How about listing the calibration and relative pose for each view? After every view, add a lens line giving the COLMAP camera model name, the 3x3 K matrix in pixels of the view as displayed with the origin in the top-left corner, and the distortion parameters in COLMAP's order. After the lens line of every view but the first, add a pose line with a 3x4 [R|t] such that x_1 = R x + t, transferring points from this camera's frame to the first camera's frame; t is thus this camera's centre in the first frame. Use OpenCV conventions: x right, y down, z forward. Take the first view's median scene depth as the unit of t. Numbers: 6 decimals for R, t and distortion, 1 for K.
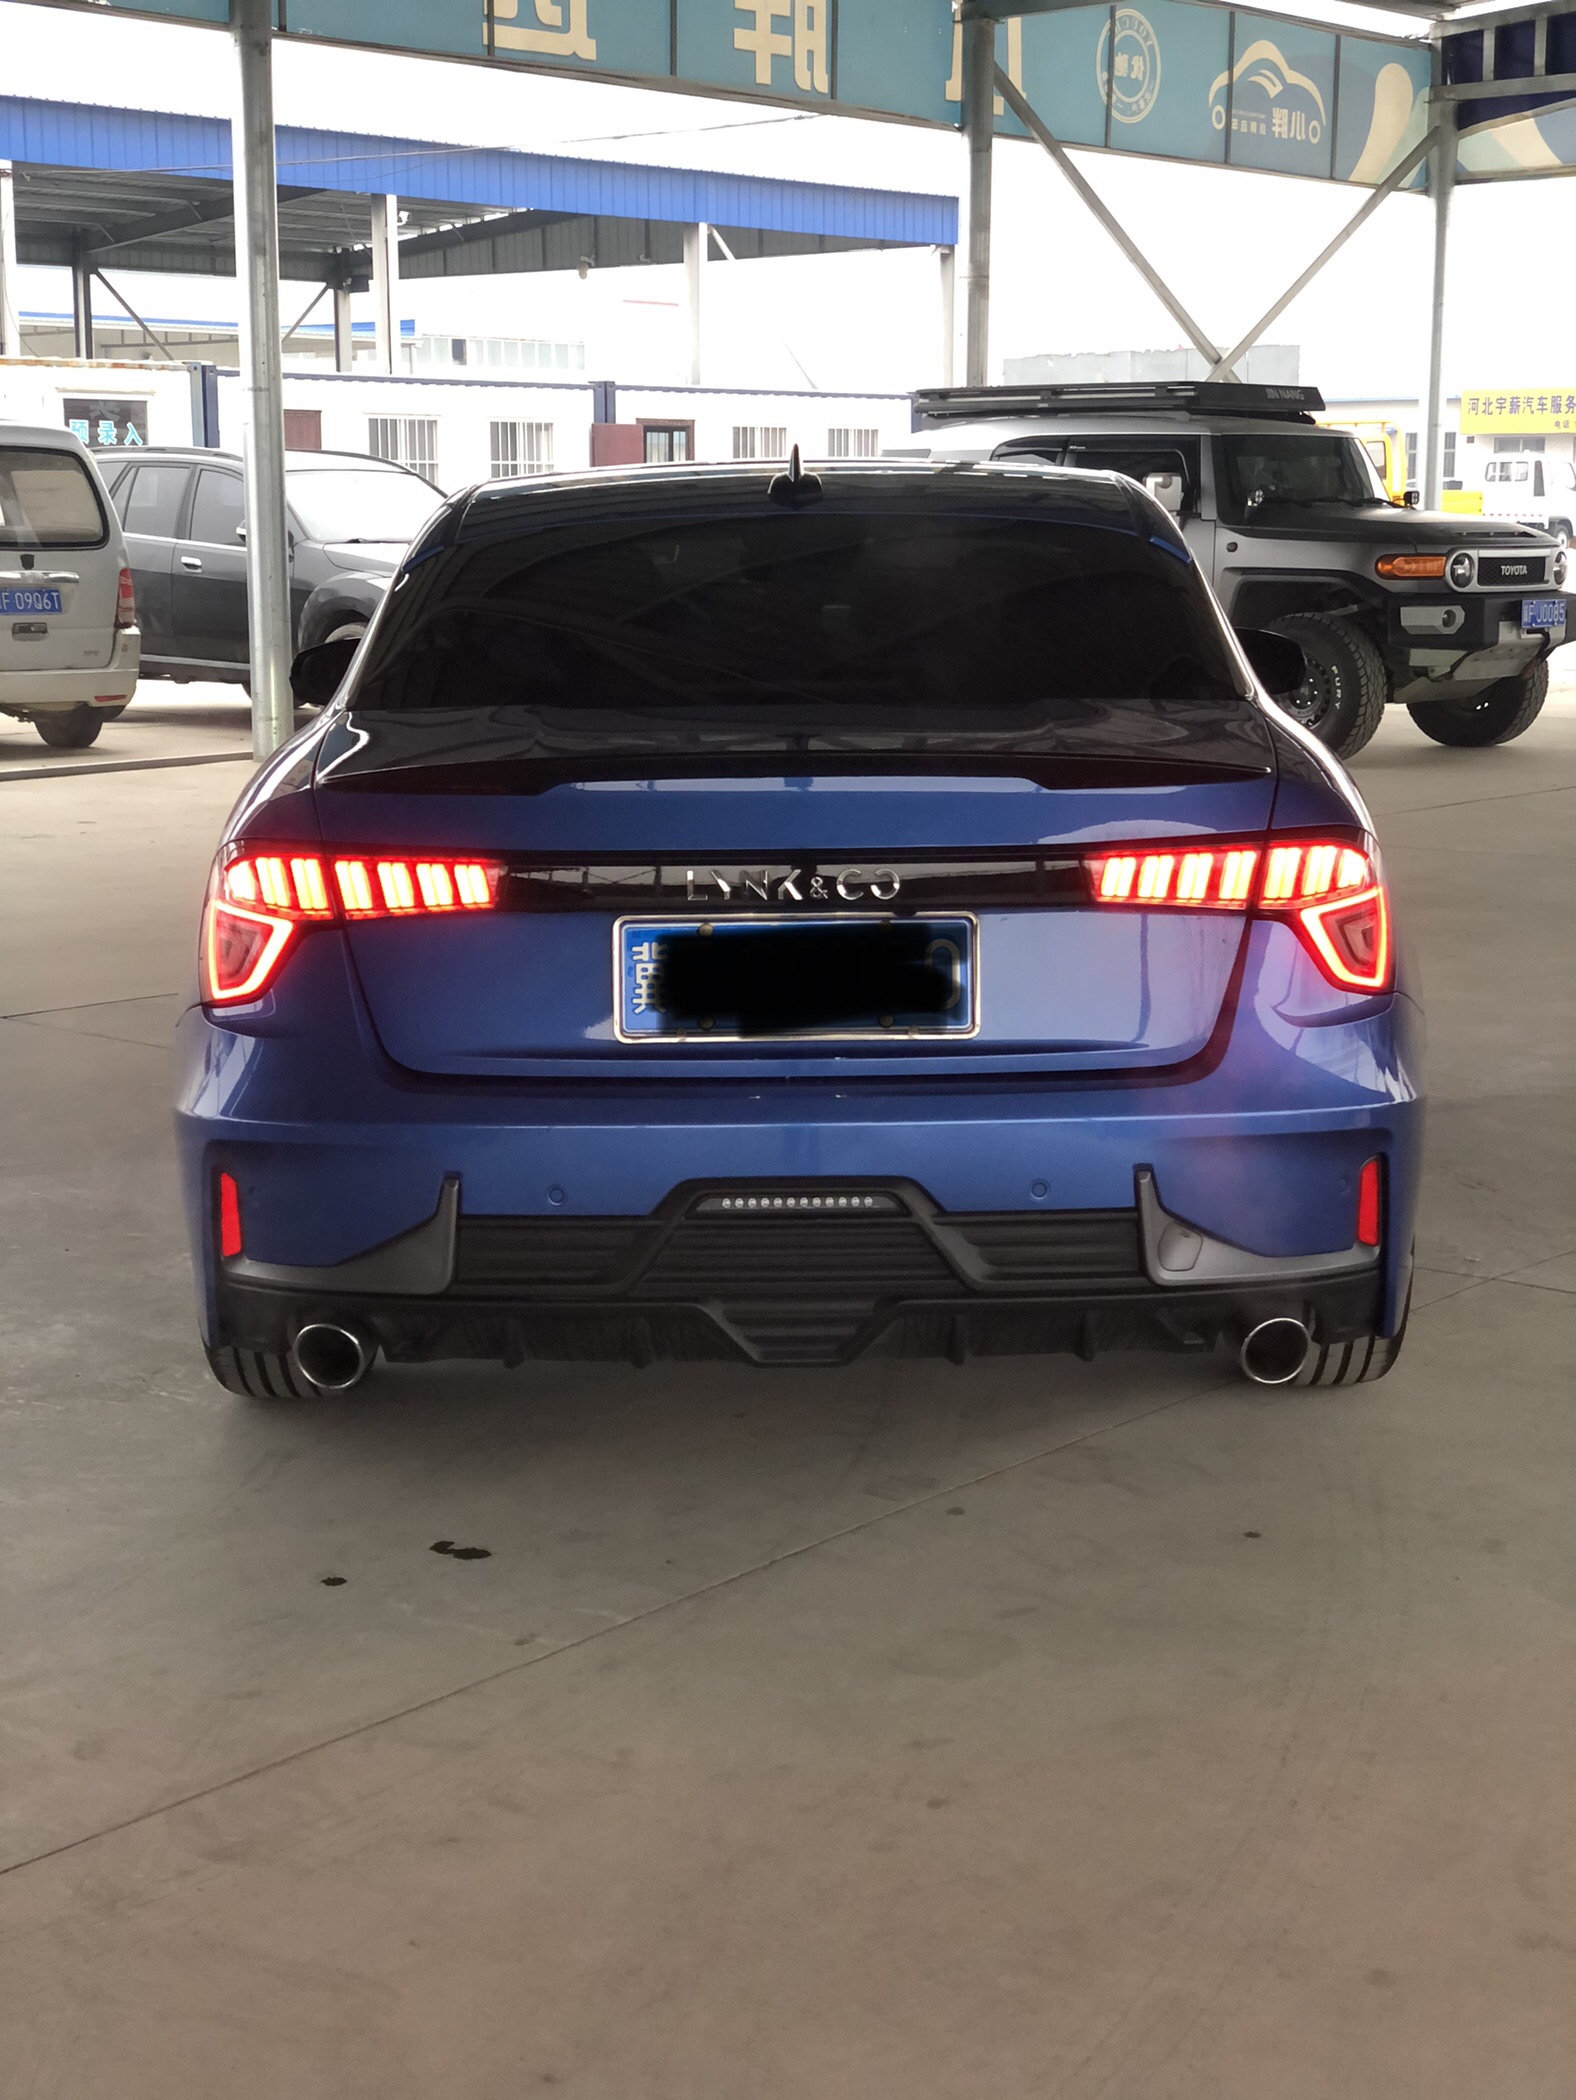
lens RADIAL K [[3094.0, 0, 788.0], [0, 3094.0, 1050.0], [0, 0, 1]] dist [0.165136, -0.466578]
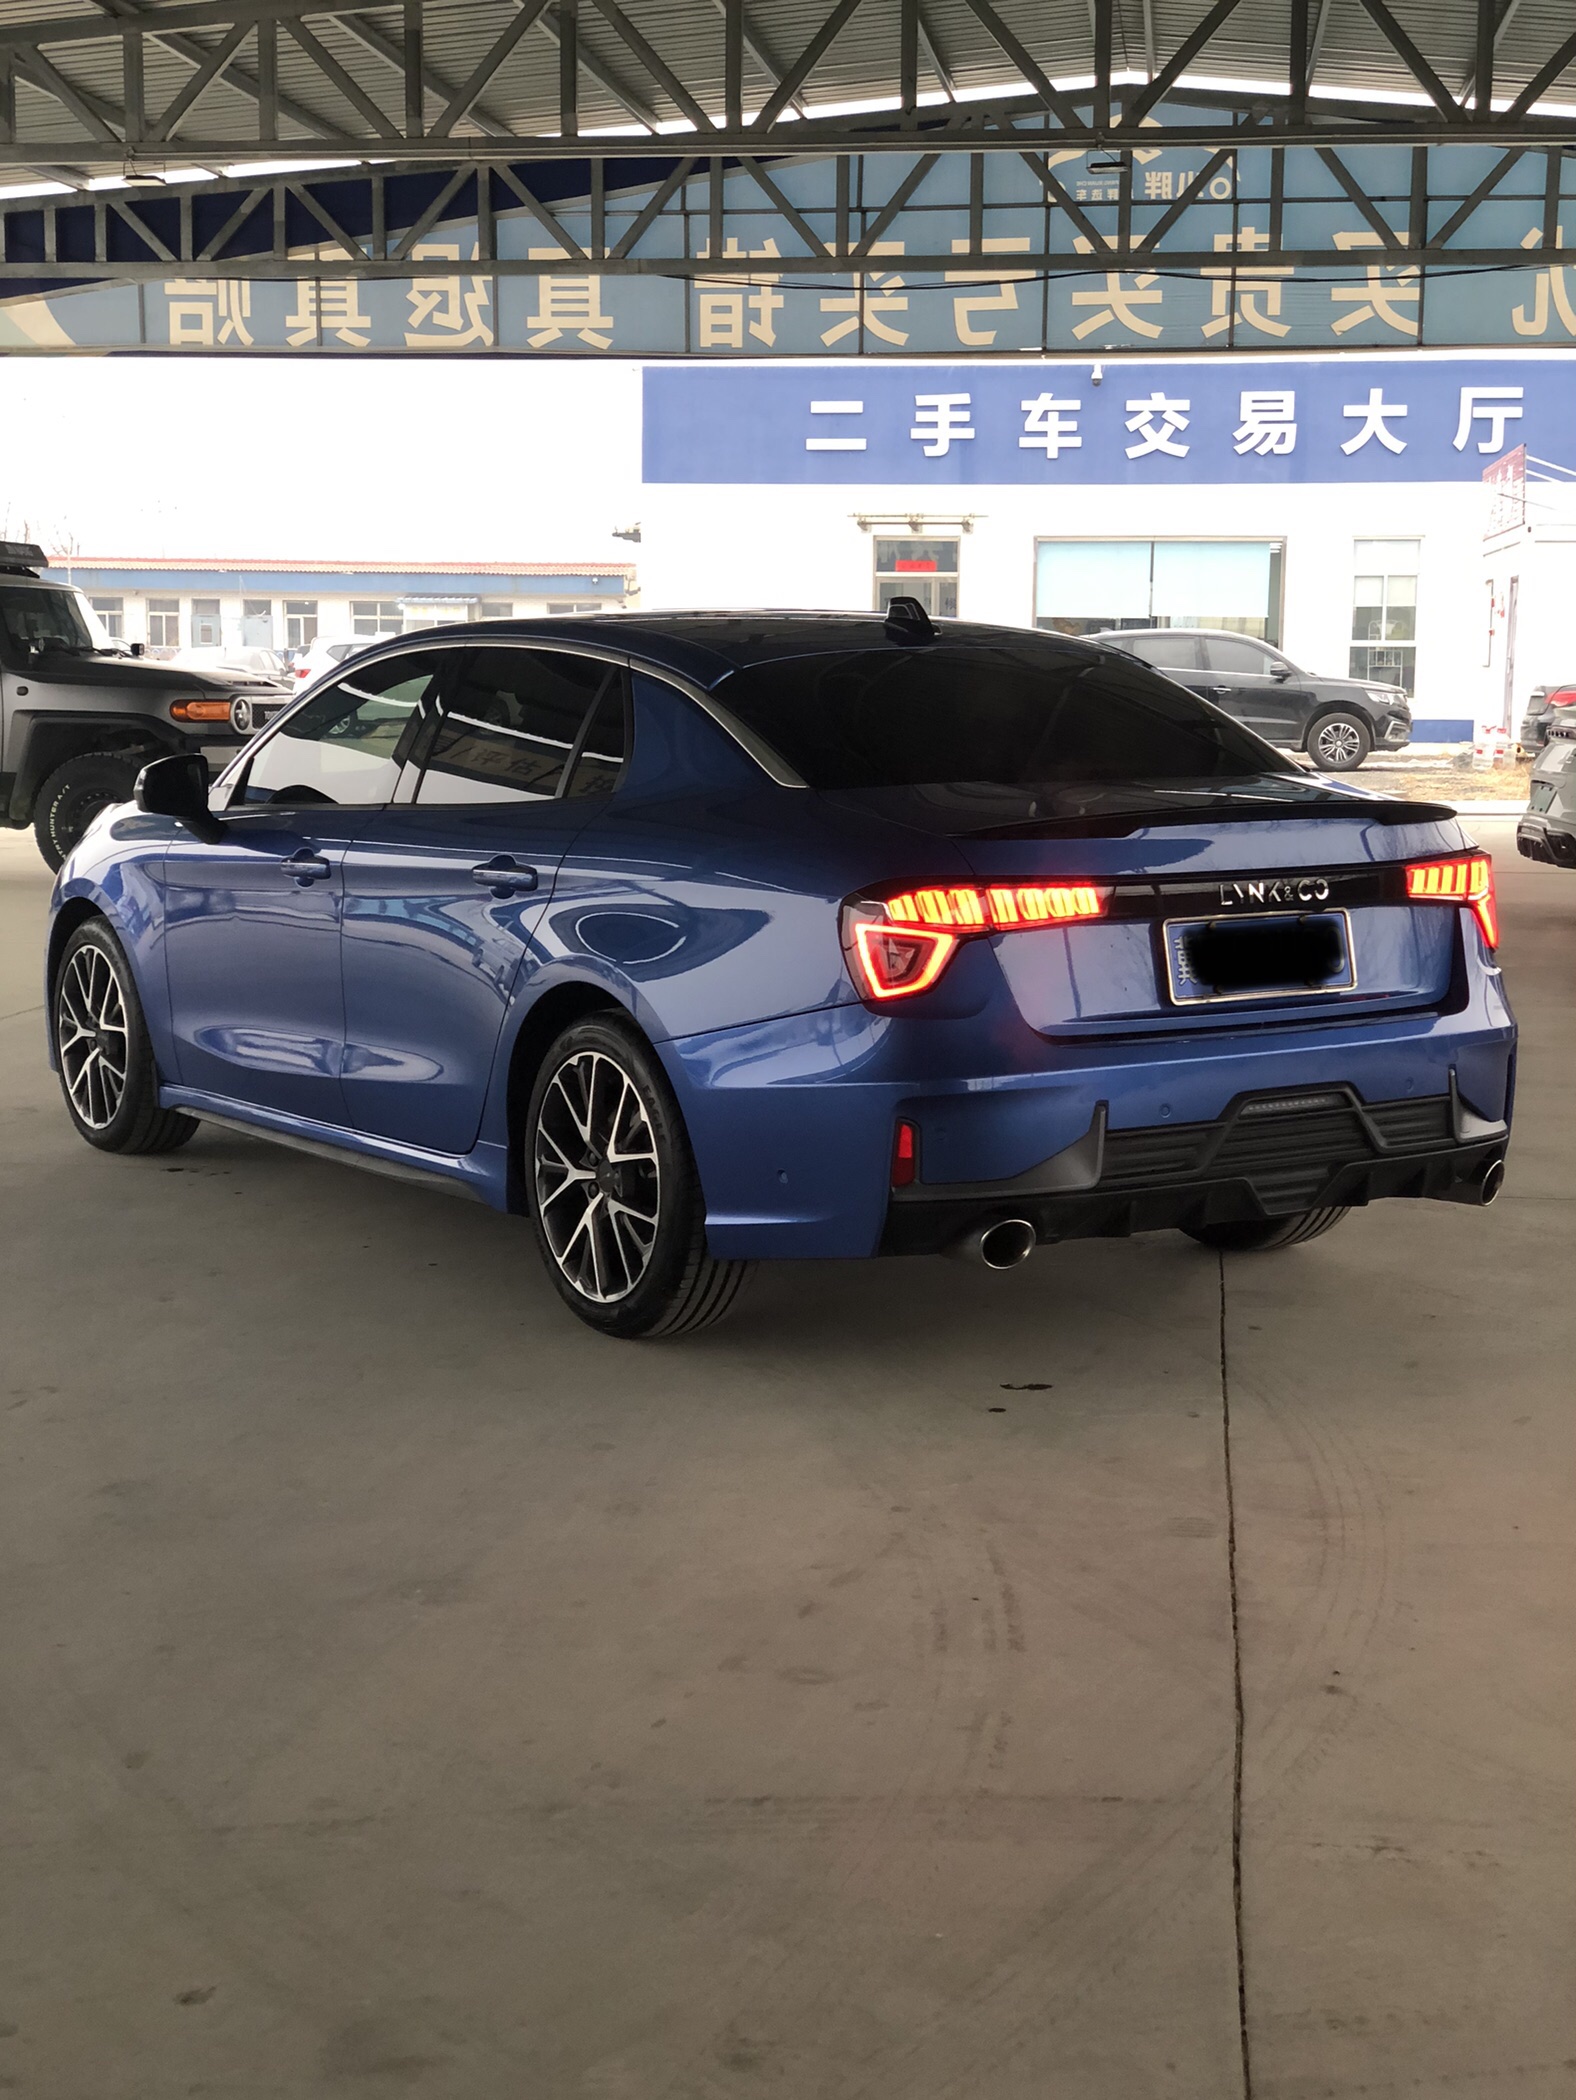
lens RADIAL K [[3094.0, 0, 788.0], [0, 3094.0, 1050.0], [0, 0, 1]] dist [0.165136, -0.466578]
pose [[0.835992, -0.059681, 0.545486, -0.973031], [0.086472, 0.995976, -0.023554, 0.036085], [-0.541885, 0.066860, 0.837789, -0.119188]]
